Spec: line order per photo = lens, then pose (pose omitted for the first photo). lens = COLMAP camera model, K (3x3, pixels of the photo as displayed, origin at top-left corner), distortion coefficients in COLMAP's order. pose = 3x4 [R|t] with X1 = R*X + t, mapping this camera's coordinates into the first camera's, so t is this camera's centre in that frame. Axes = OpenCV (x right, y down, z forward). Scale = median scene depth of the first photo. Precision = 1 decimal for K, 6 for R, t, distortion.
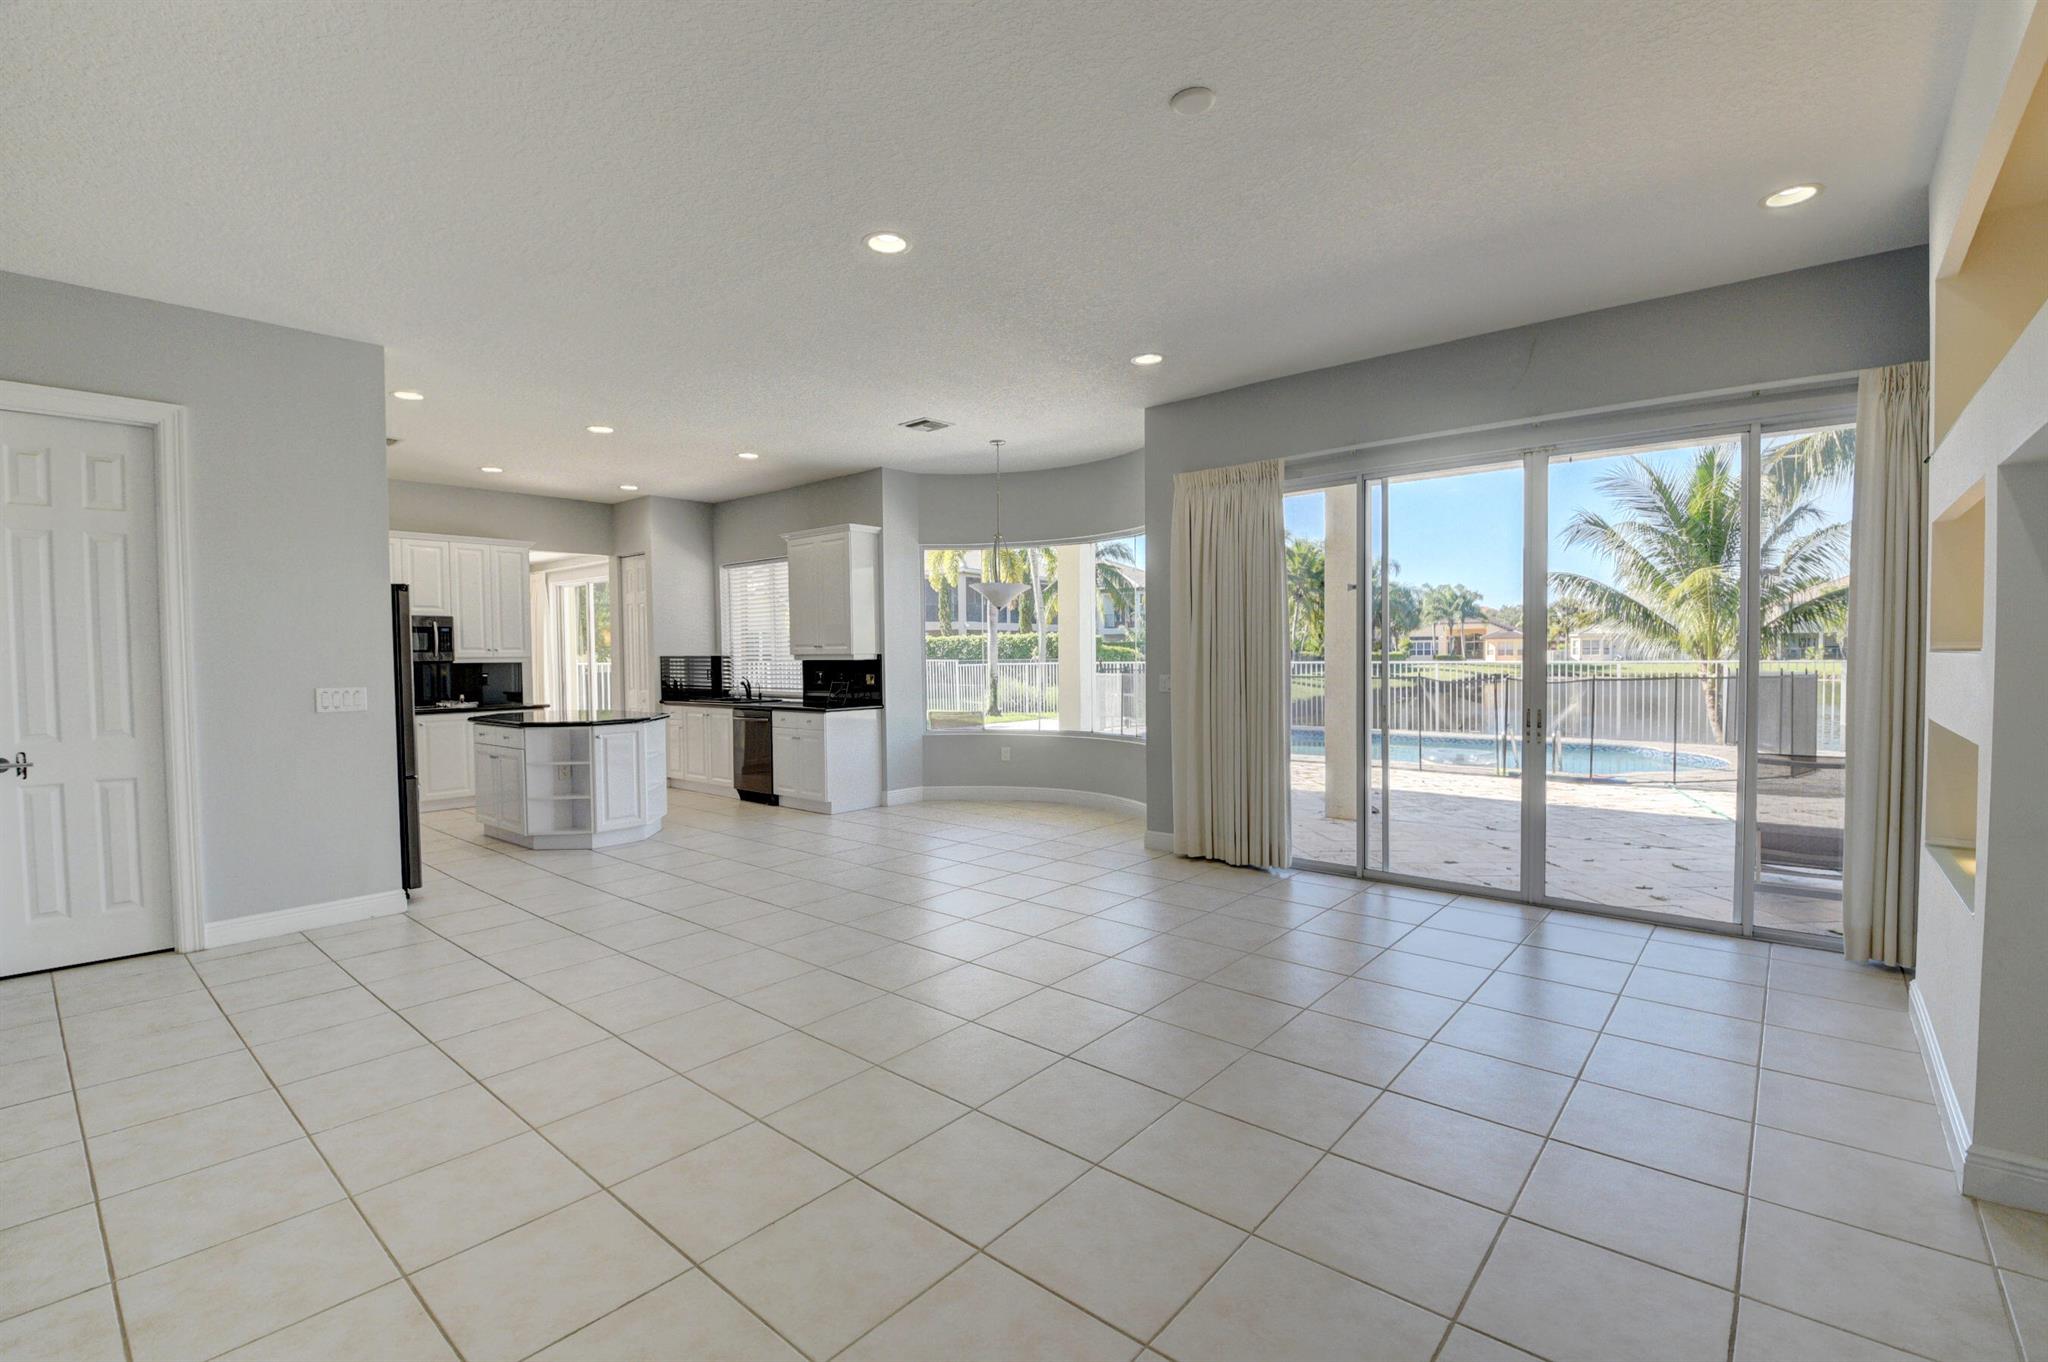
lens RADIAL K [[895.1, 0, 1035.0], [0, 895.1, 684.7], [0, 0, 1]] dist [0.000844, -0.000418]
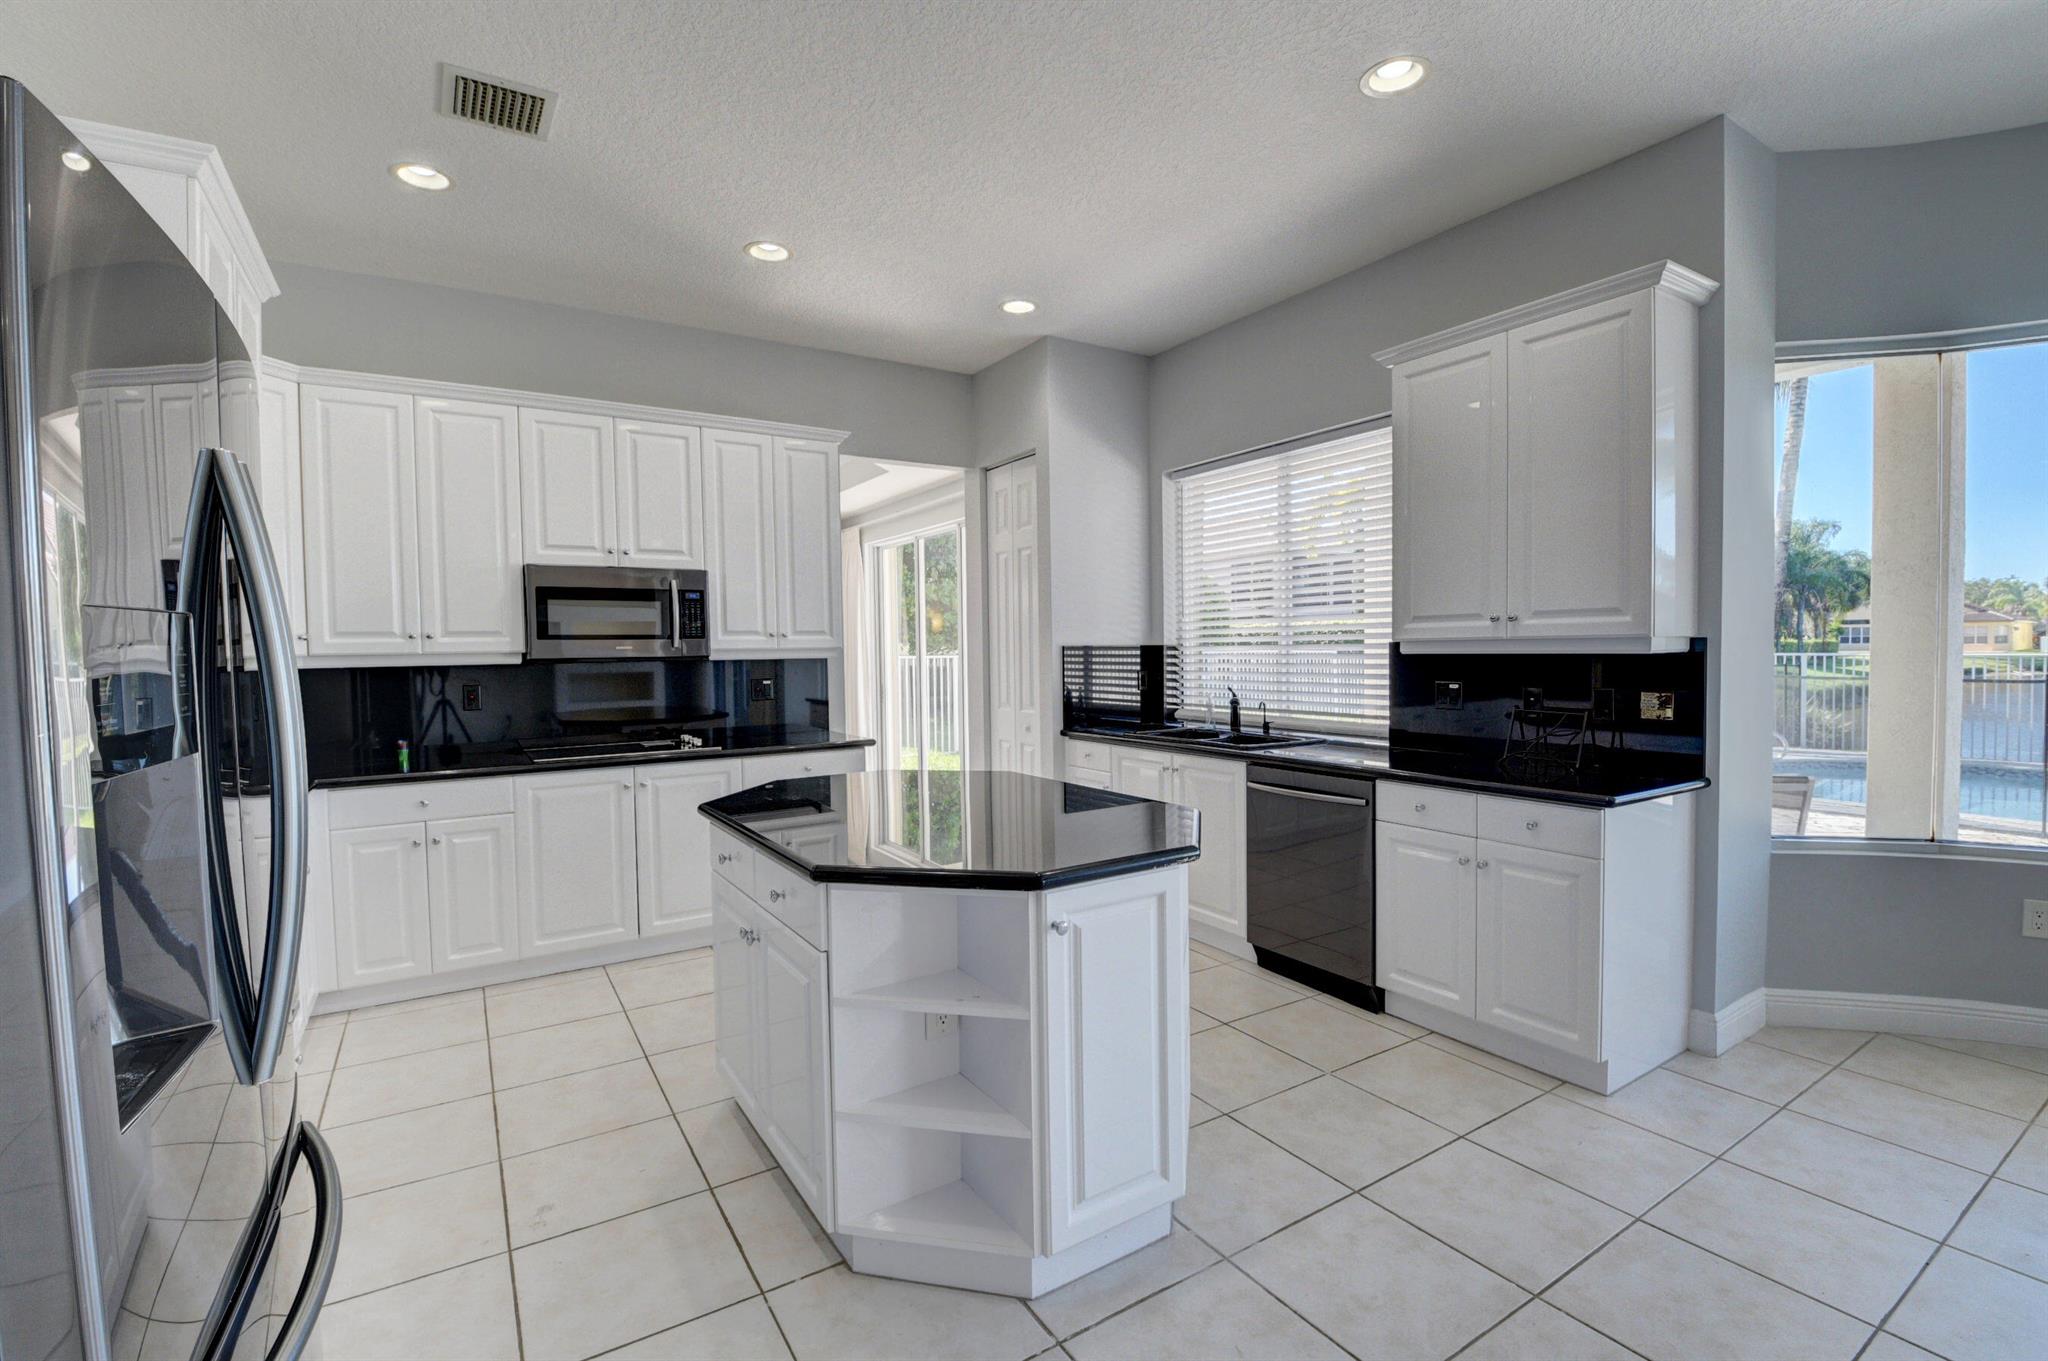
lens RADIAL K [[895.1, 0, 1025.1], [0, 895.1, 691.2], [0, 0, 1]] dist [0.000844, -0.000418]
pose [[0.952765, 0.011337, -0.303496, -0.298787], [-0.006188, 0.999820, 0.017923, -0.015847], [0.303645, -0.015198, 0.952664, 0.527506]]
